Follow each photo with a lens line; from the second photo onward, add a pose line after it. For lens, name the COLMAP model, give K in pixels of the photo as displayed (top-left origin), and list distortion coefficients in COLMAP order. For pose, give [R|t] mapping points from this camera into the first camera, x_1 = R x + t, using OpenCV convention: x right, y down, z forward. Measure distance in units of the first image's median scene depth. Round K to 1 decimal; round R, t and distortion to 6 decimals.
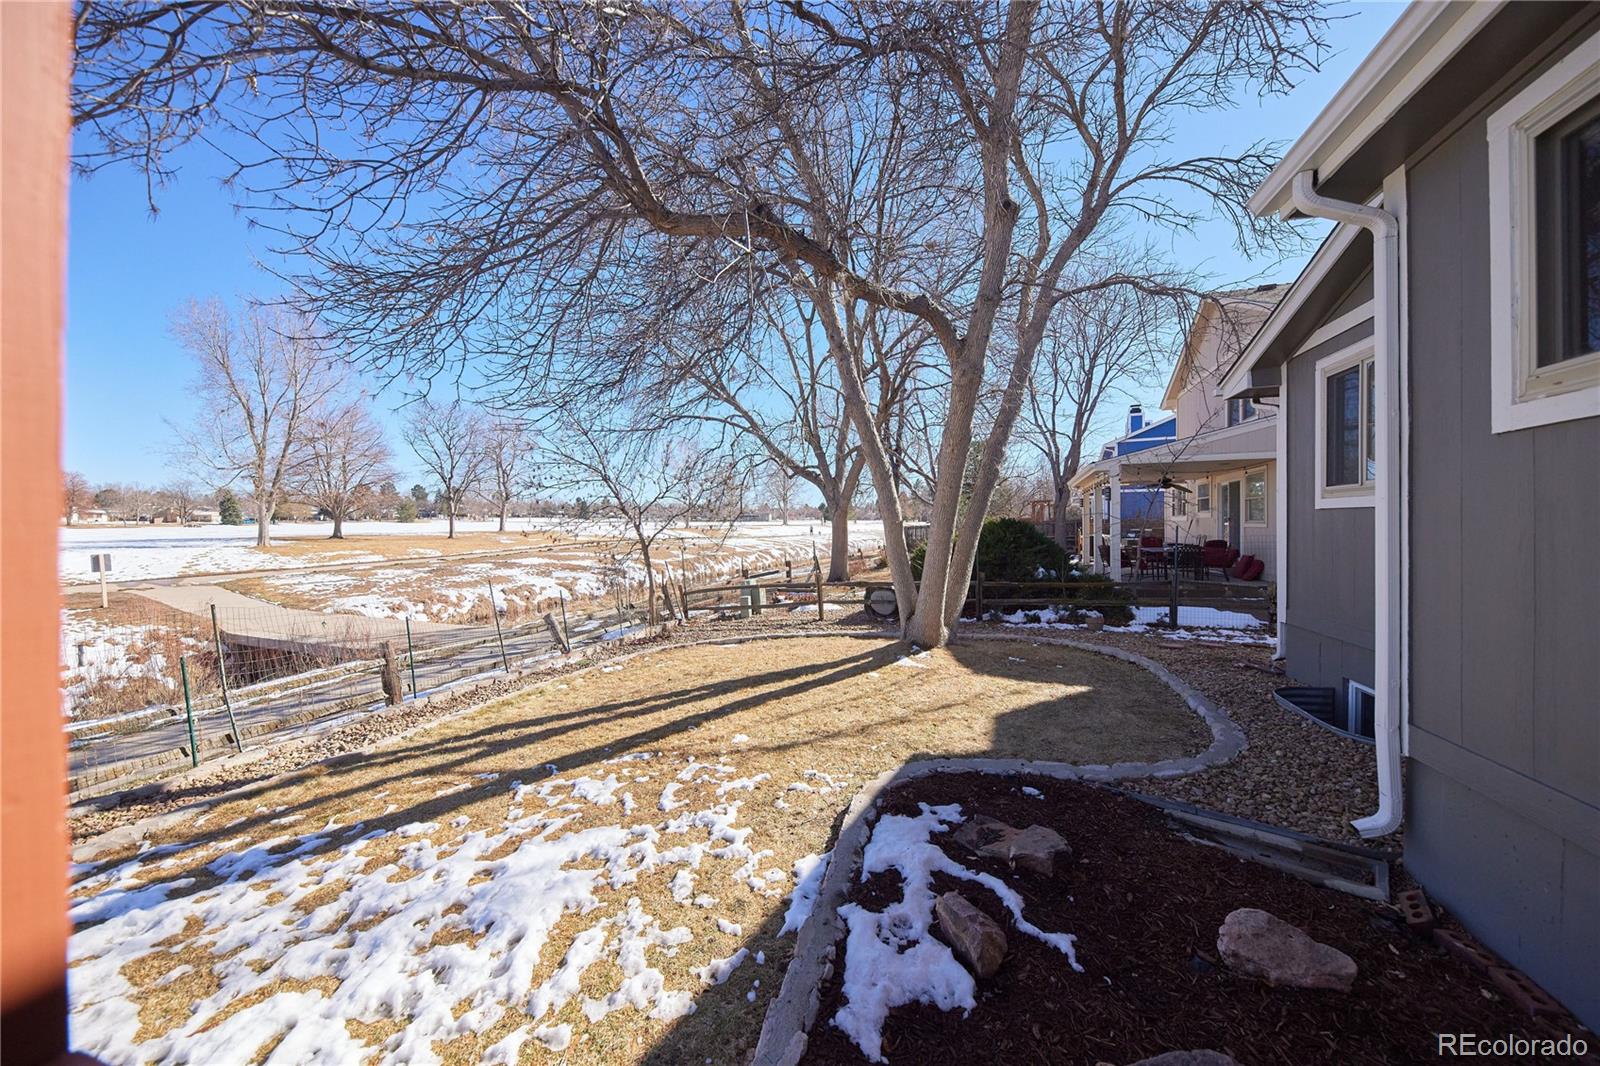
lens RADIAL K [[570.9, 0, 801.7], [0, 570.9, 520.8], [0, 0, 1]] dist [0.008762, -0.000021]
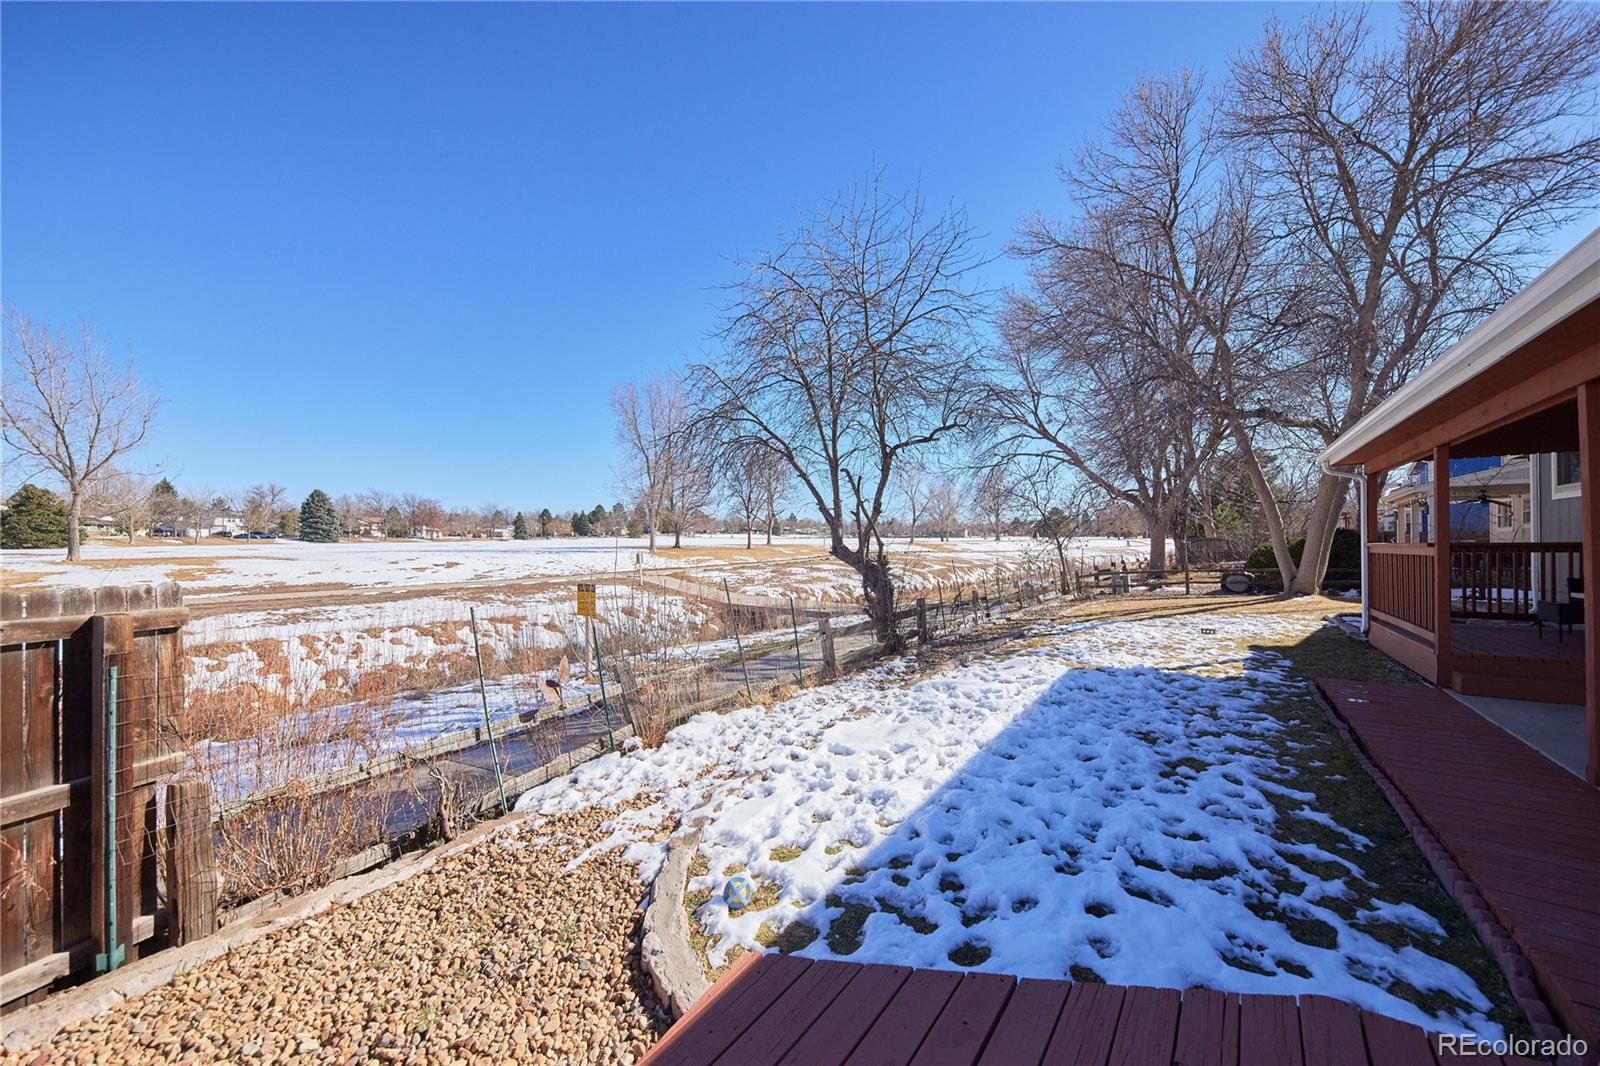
lens RADIAL K [[594.5, 0, 800.0], [0, 594.5, 533.0], [0, 0, 1]] dist [-0.001025, -0.000161]
pose [[0.951387, -0.000368, -0.307997, -0.179526], [-0.001984, 0.999971, -0.007322, 0.008672], [0.307991, 0.007577, 0.951359, -0.323685]]
